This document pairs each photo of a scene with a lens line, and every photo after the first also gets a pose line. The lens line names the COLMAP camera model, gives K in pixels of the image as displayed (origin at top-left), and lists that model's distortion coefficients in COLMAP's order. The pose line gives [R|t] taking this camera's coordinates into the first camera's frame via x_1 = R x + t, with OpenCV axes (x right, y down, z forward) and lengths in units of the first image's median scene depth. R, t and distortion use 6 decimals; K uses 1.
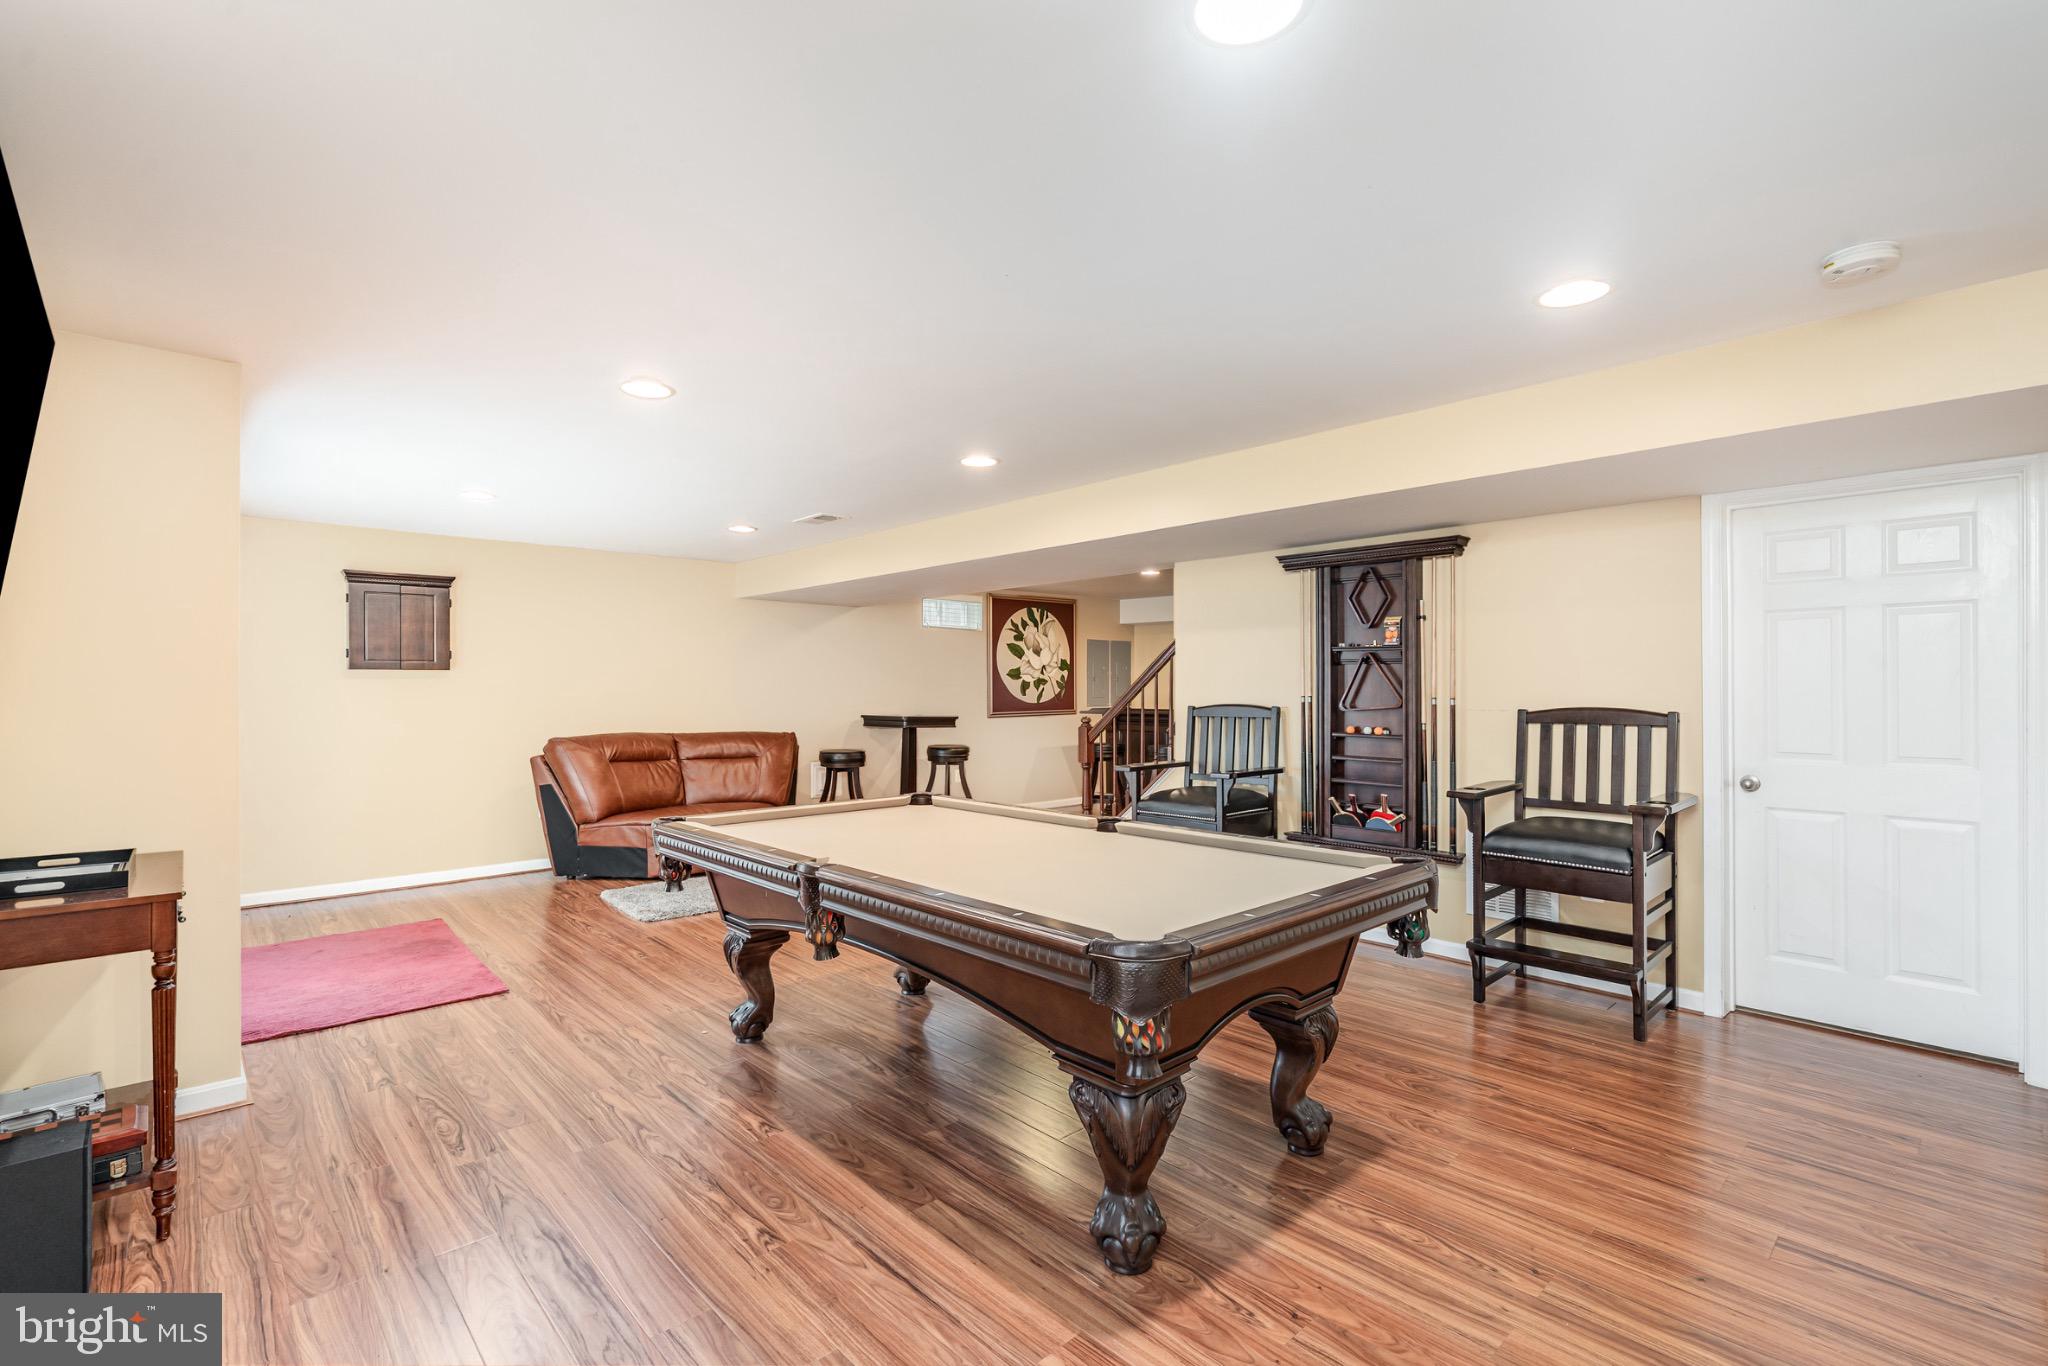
lens RADIAL K [[926.9, 0, 1020.4], [0, 926.9, 681.7], [0, 0, 1]] dist [-0.000403, 0.000424]
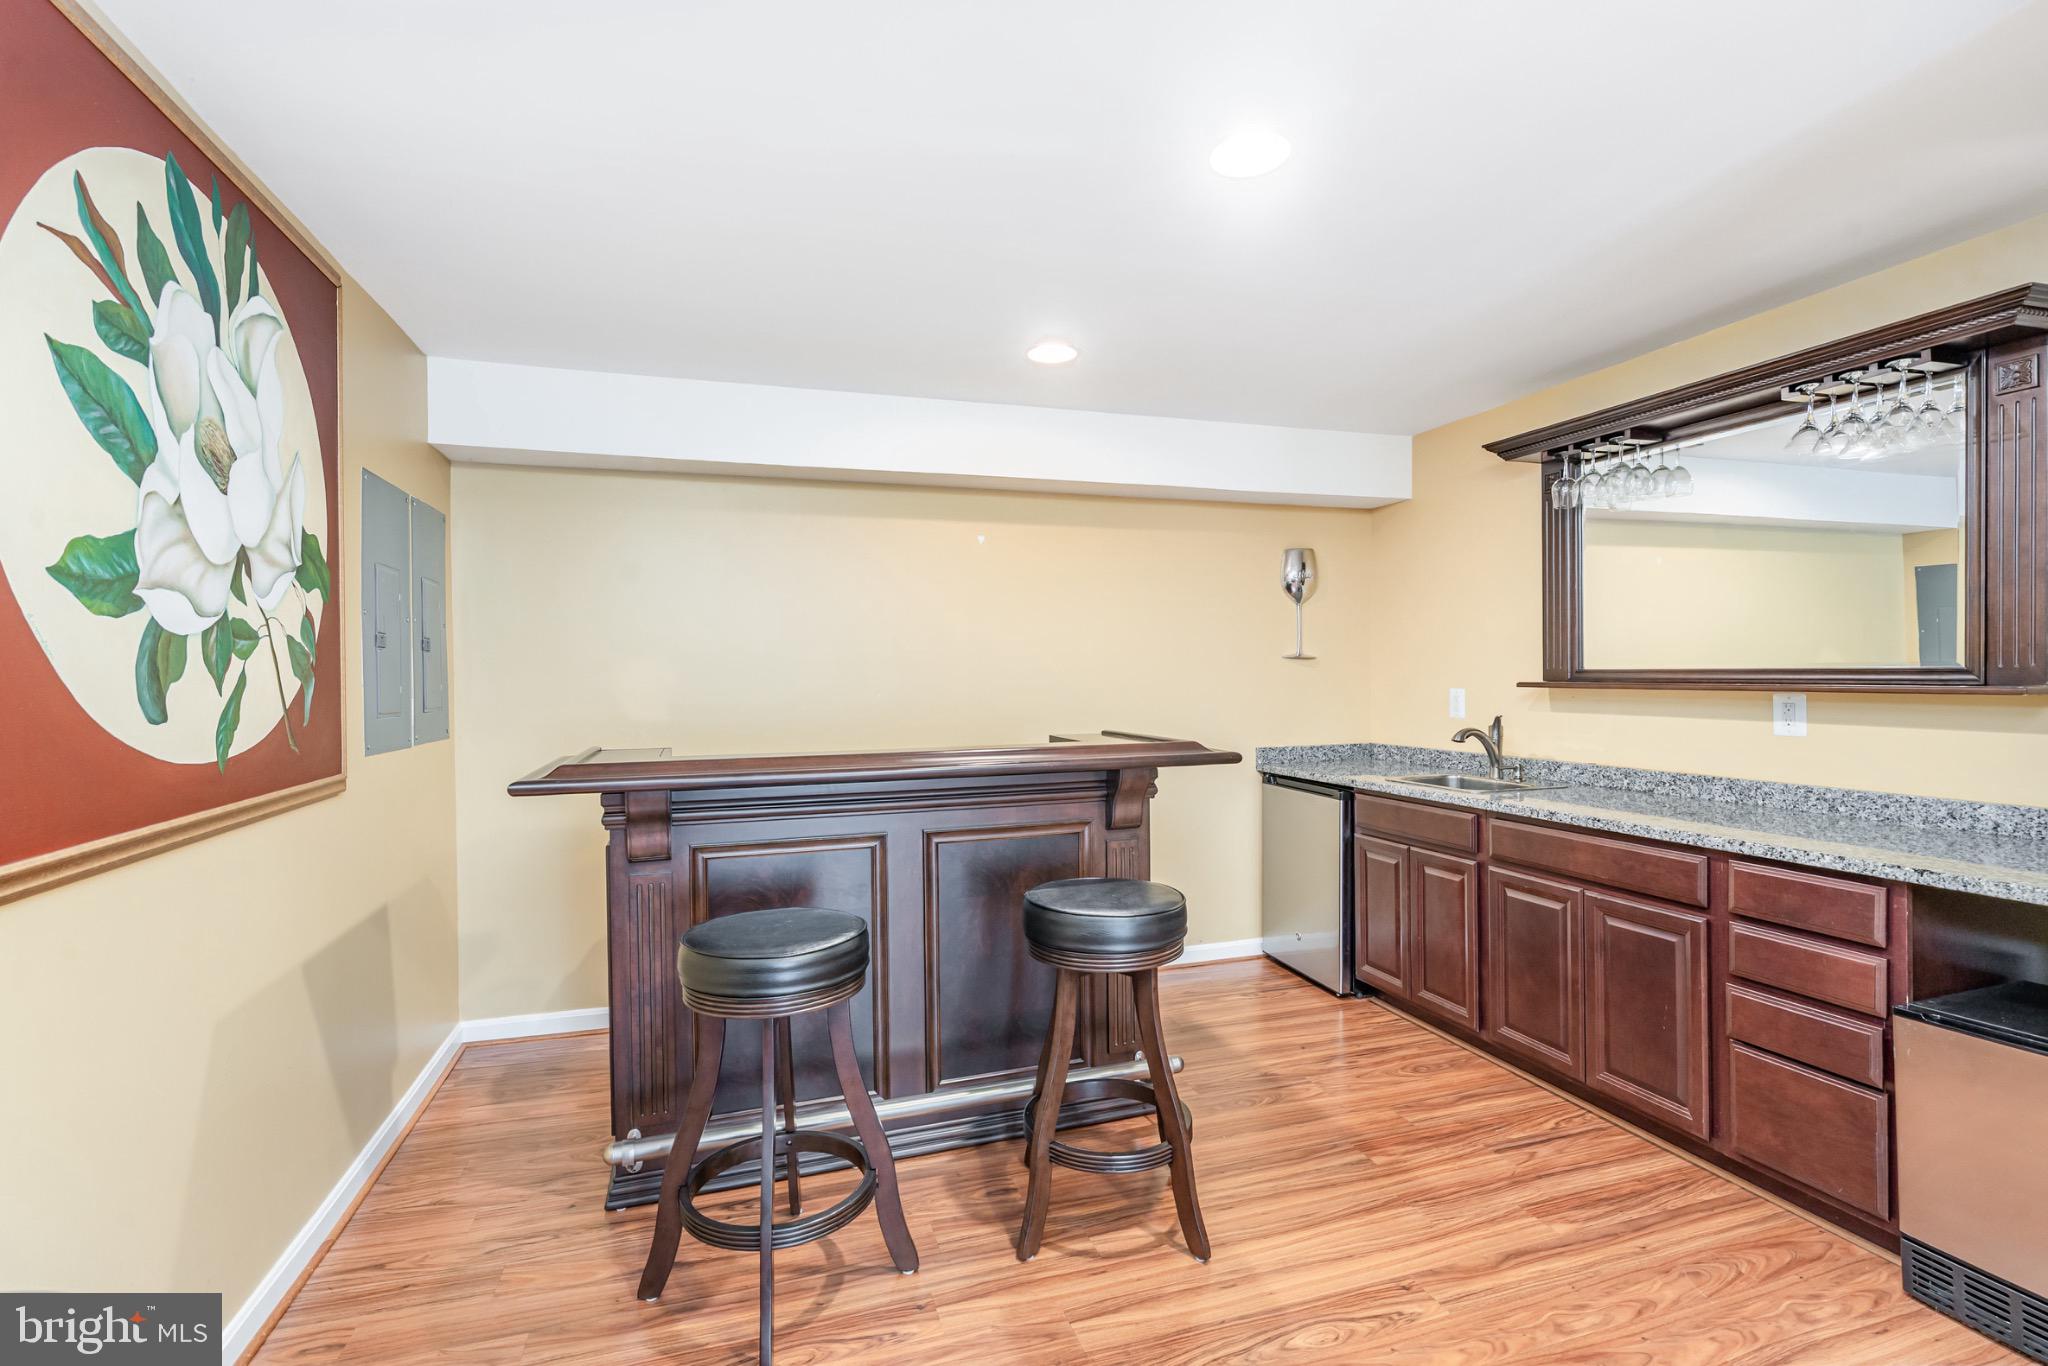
lens RADIAL K [[917.7, 0, 1020.2], [0, 917.7, 686.3], [0, 0, 1]] dist [-0.003243, 0.000449]
pose [[0.426432, -0.013006, 0.904426, -0.195735], [-0.001588, 0.999884, 0.015127, 0.017393], [-0.904518, -0.007887, 0.426362, 2.157124]]
